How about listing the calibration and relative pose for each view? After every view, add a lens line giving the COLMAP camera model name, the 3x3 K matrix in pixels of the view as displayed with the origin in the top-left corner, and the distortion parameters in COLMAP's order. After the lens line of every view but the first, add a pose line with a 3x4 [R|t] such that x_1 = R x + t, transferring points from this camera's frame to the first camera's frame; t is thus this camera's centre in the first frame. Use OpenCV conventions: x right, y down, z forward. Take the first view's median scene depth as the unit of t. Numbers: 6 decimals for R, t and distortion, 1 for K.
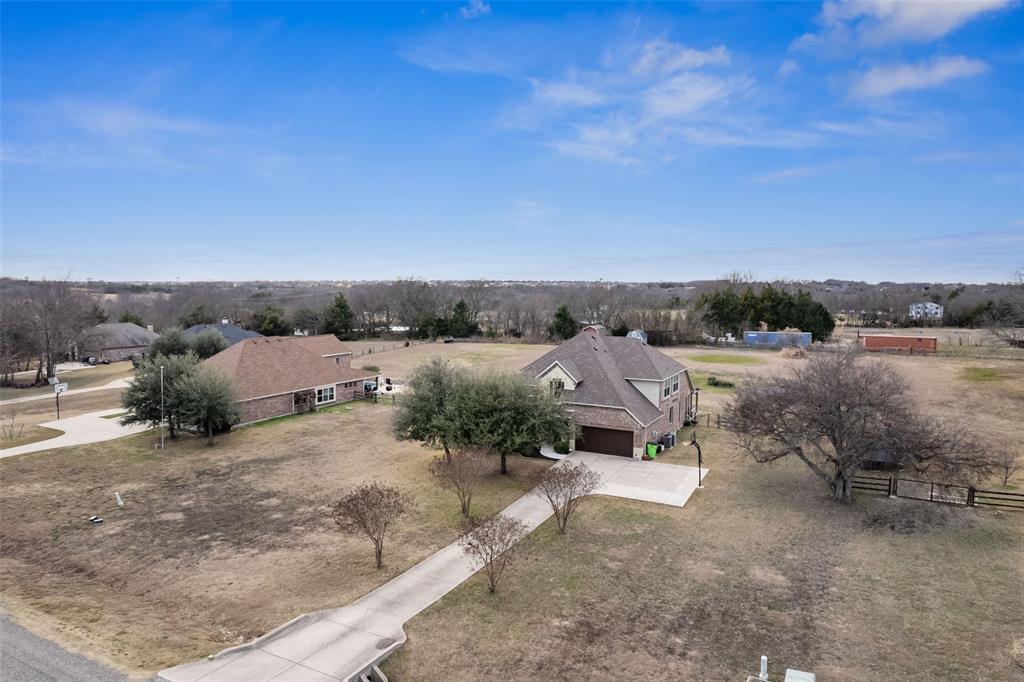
lens RADIAL K [[667.7, 0, 509.0], [0, 667.7, 340.7], [0, 0, 1]] dist [-0.073590, 0.060618]
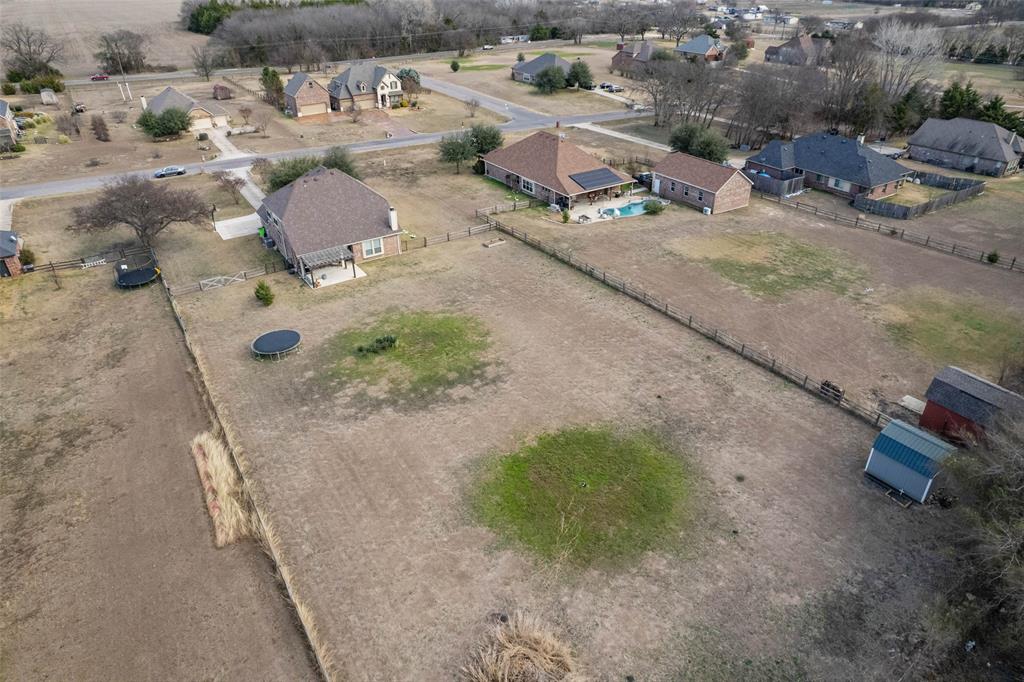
lens RADIAL K [[657.0, 0, 509.2], [0, 657.0, 340.1], [0, 0, 1]] dist [-0.066837, 0.055808]
pose [[-0.503621, 0.438968, -0.744092, 1.540089], [-0.060810, 0.841144, 0.537381, -0.650552], [0.861782, 0.315885, -0.396924, 2.823623]]
